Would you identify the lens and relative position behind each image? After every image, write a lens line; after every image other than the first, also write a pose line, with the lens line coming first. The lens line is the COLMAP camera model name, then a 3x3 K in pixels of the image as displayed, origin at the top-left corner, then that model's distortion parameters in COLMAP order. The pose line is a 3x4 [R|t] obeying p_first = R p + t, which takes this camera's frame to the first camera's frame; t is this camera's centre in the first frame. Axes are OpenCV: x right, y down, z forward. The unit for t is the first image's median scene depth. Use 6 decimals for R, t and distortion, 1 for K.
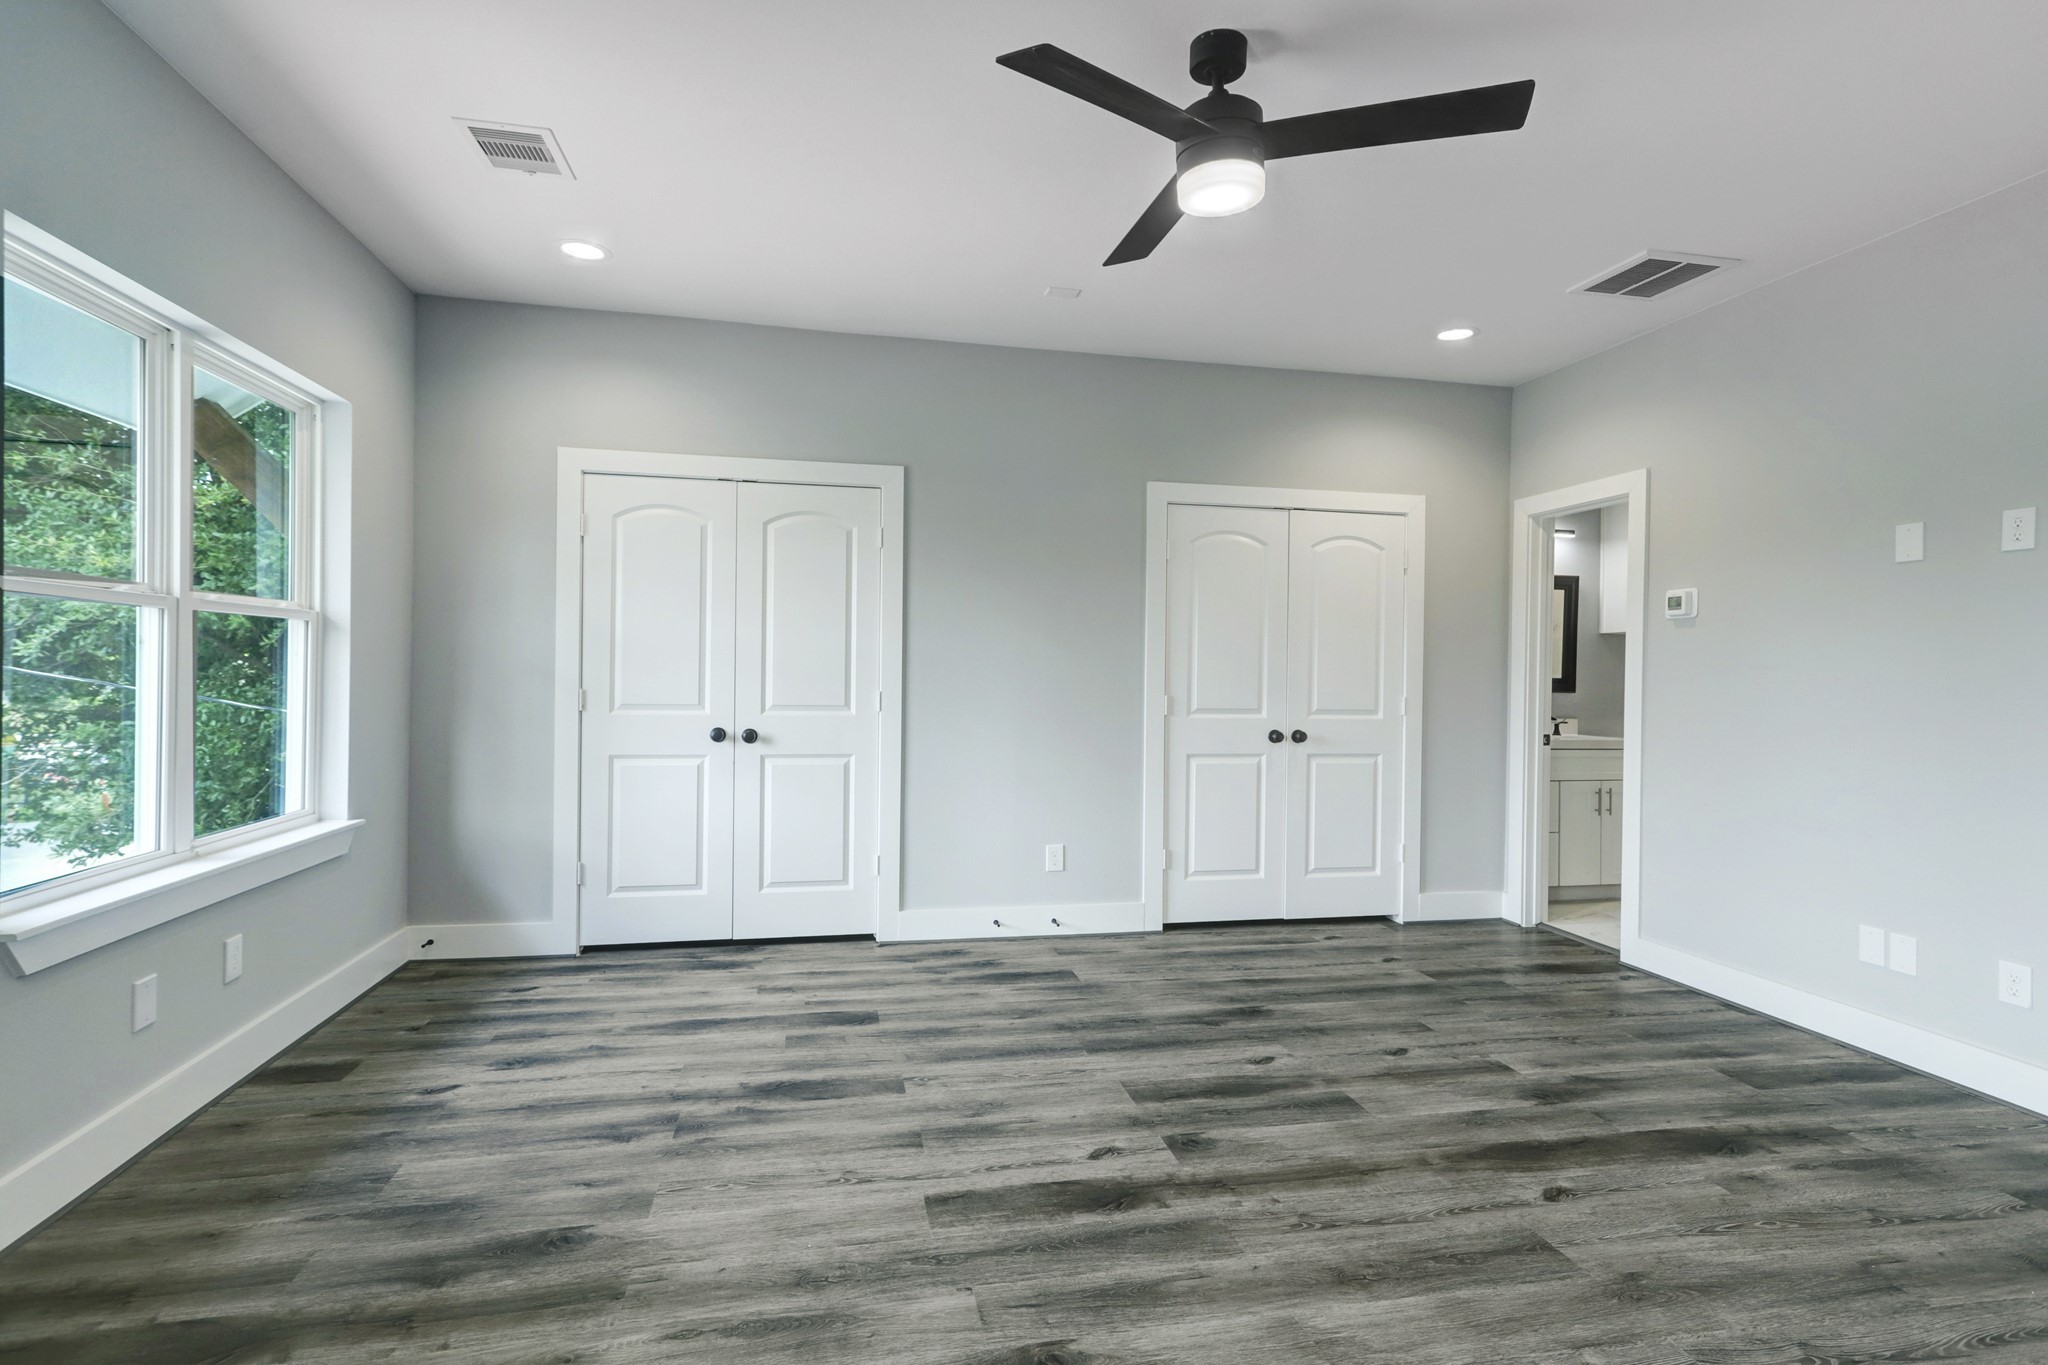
lens RADIAL K [[984.6, 0, 1019.1], [0, 984.6, 677.9], [0, 0, 1]] dist [0.002156, 0.011522]
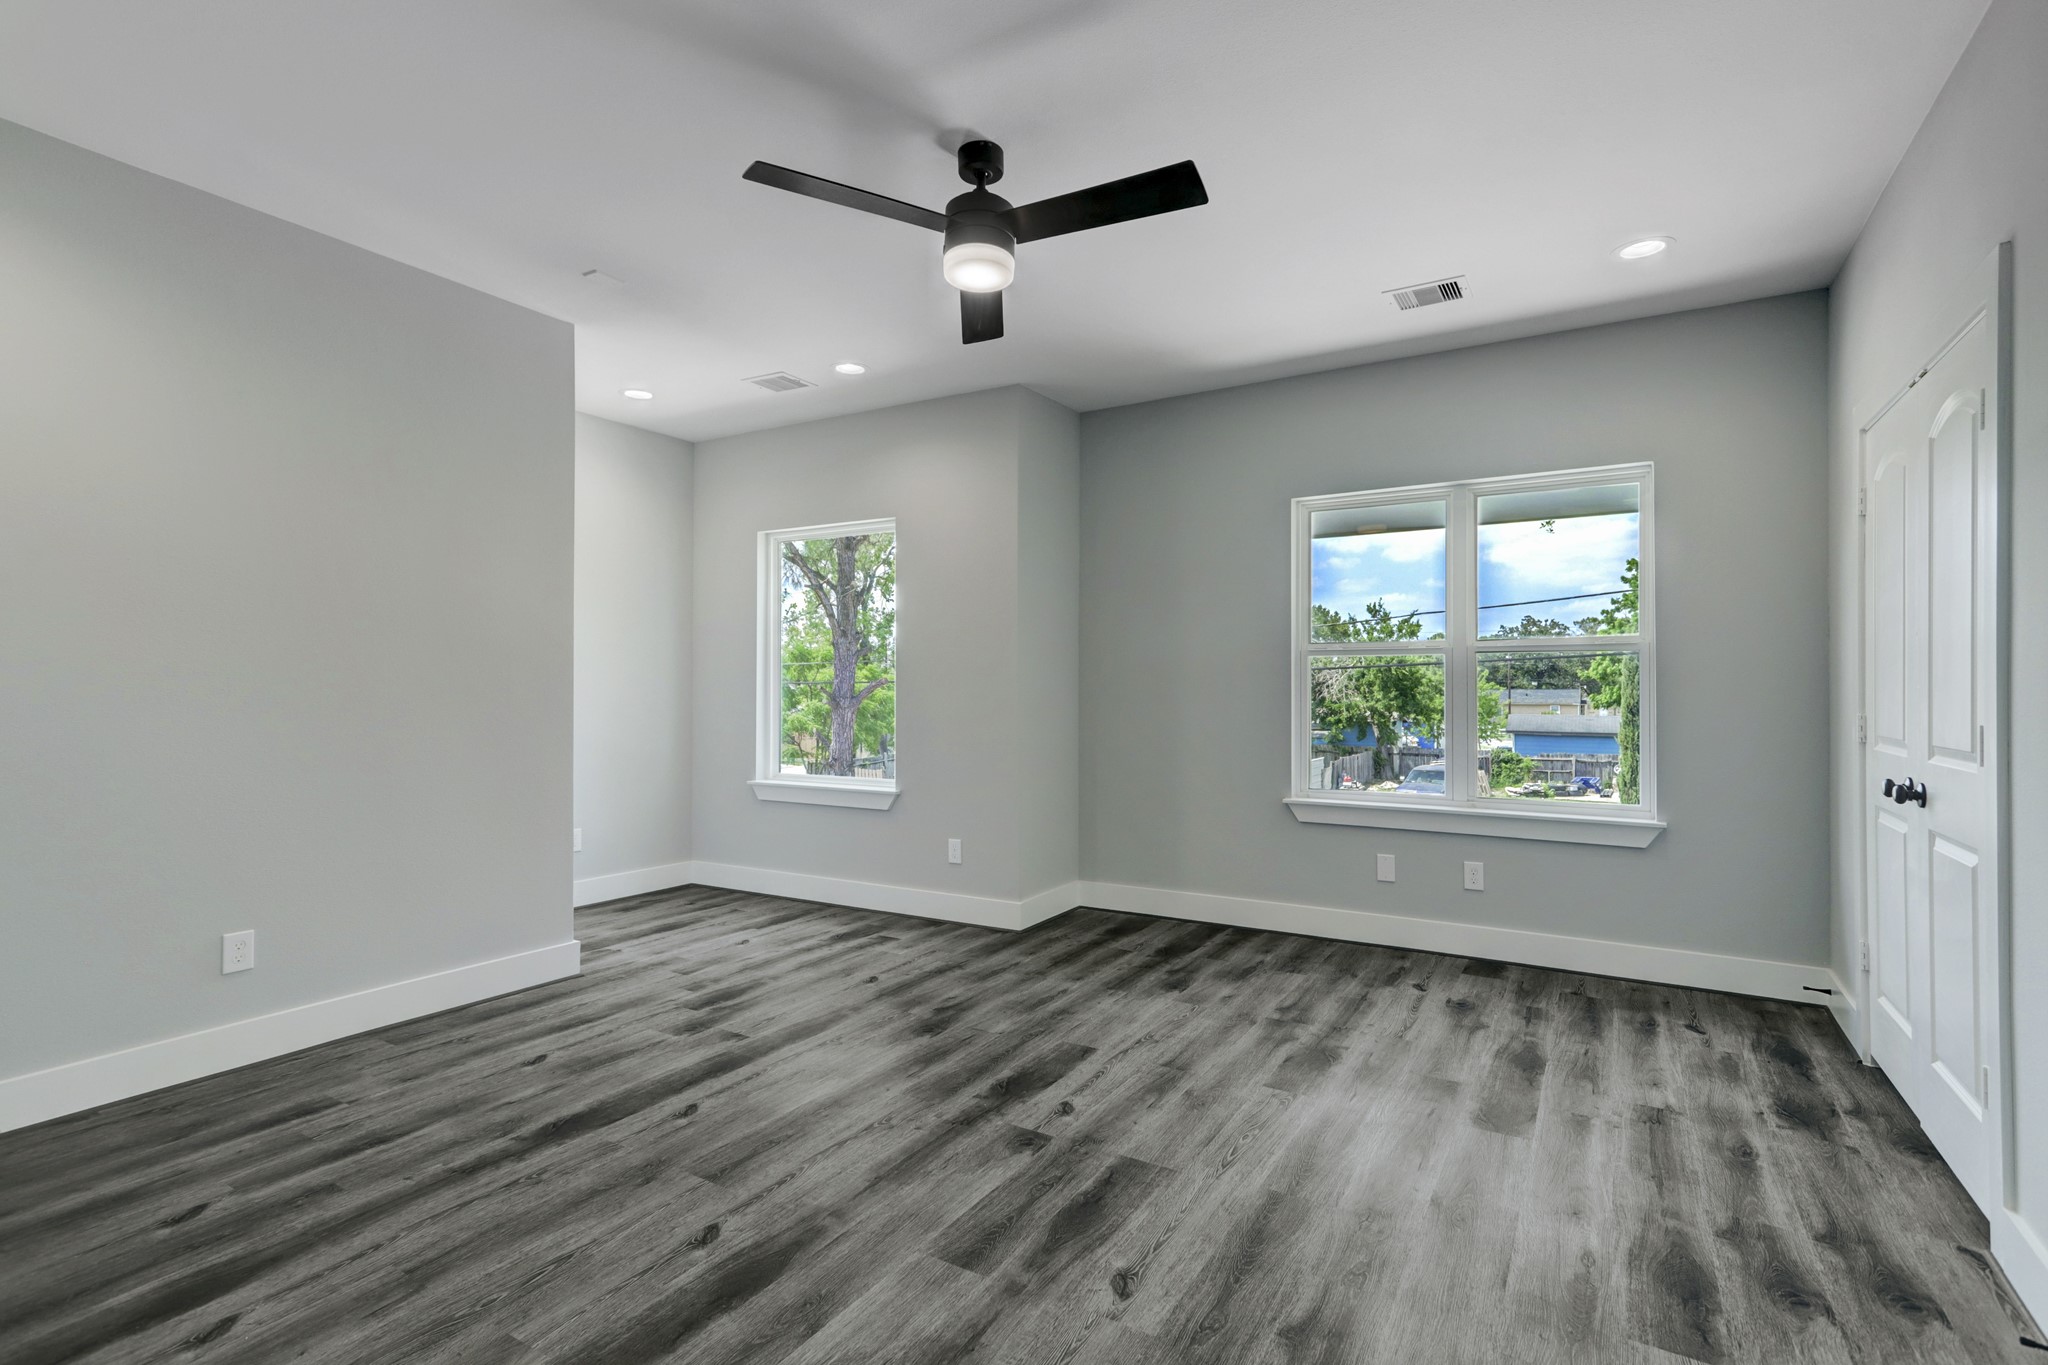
lens RADIAL K [[984.6, 0, 1019.1], [0, 984.6, 677.9], [0, 0, 1]] dist [0.002156, 0.011522]
pose [[-0.676422, -0.019310, -0.736261, 0.926177], [-0.013742, 0.999813, -0.013597, -0.003964], [0.736386, 0.000920, -0.676561, 1.644352]]
